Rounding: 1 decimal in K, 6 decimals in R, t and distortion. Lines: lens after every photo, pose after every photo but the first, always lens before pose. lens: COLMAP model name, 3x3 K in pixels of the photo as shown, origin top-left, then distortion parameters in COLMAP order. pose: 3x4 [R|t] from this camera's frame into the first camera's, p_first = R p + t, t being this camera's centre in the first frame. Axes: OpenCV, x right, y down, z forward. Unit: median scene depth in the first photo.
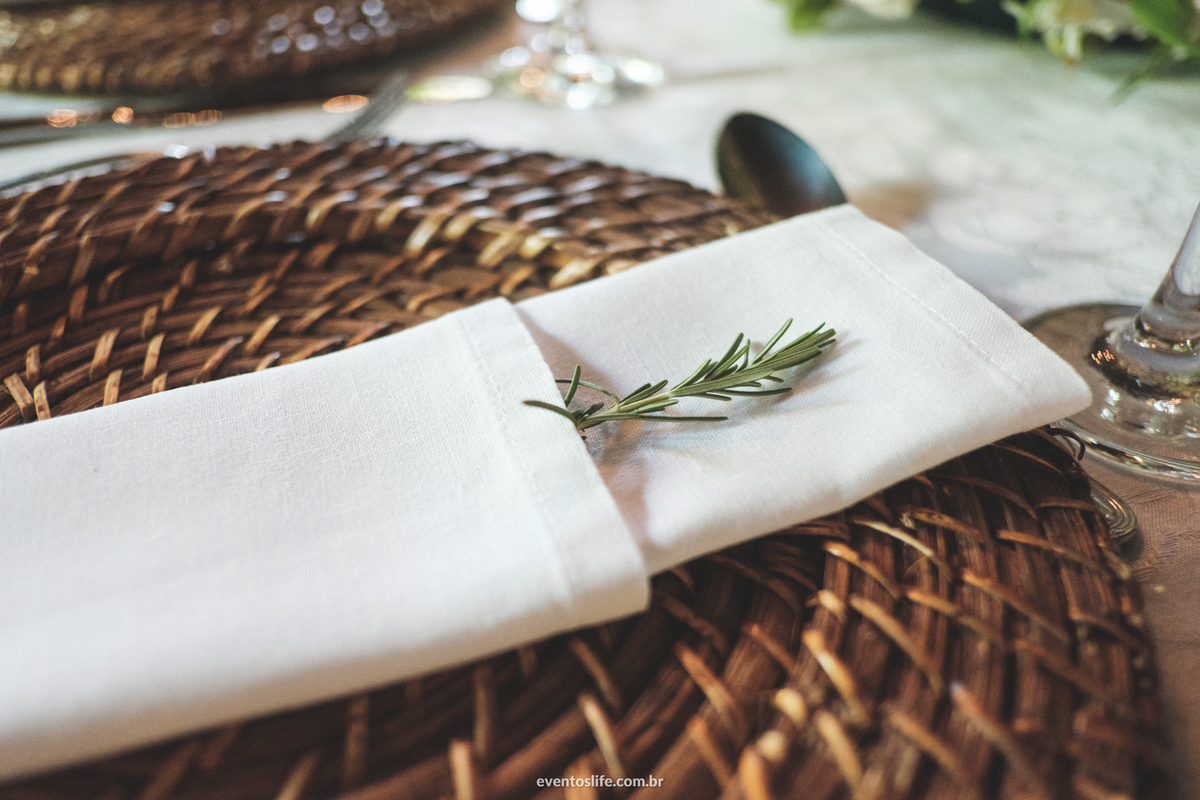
lens RADIAL K [[948.5, 0, 600.0], [0, 948.5, 400.0], [0, 0, 1]] dist [0.001768, 0.007092]
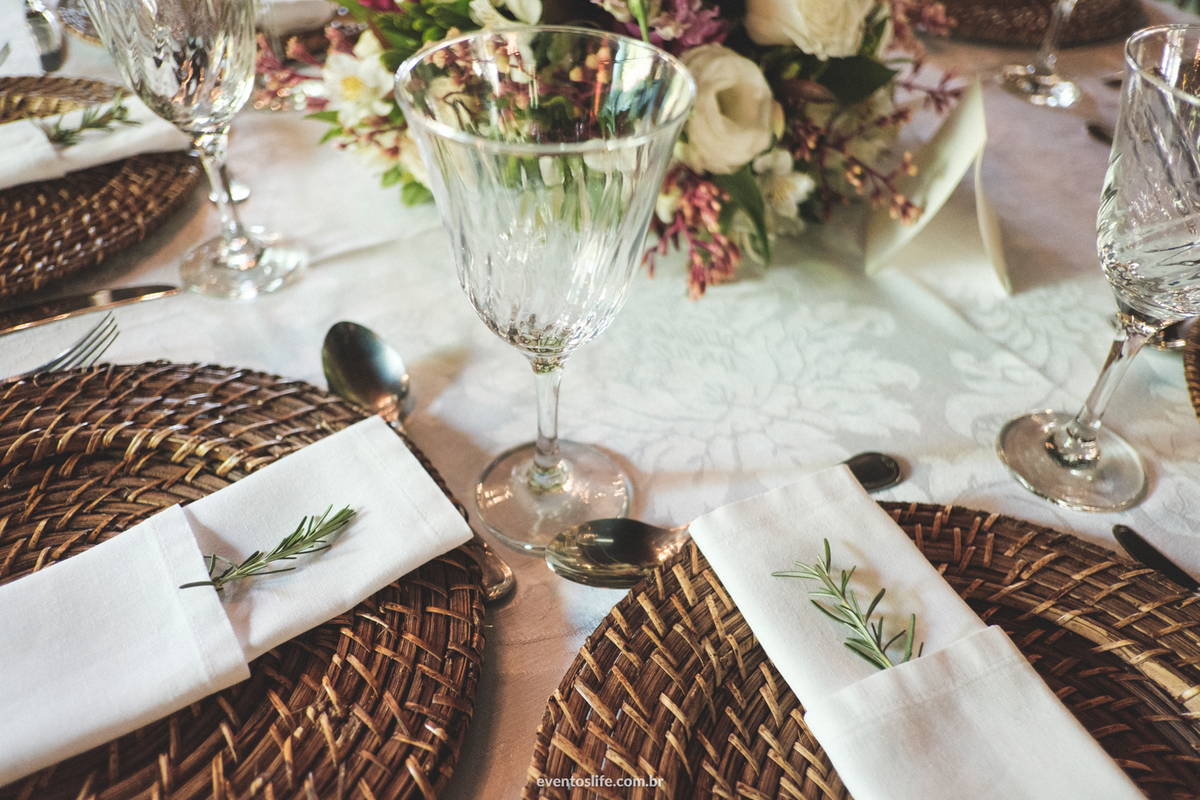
lens RADIAL K [[946.4, 0, 600.0], [0, 946.4, 400.0], [0, 0, 1]] dist [-0.002974, -0.007188]
pose [[0.976882, -0.123208, 0.174706, 0.472817], [0.108222, 0.989777, 0.092891, -0.463048], [-0.184365, -0.071836, 0.980229, -1.081941]]
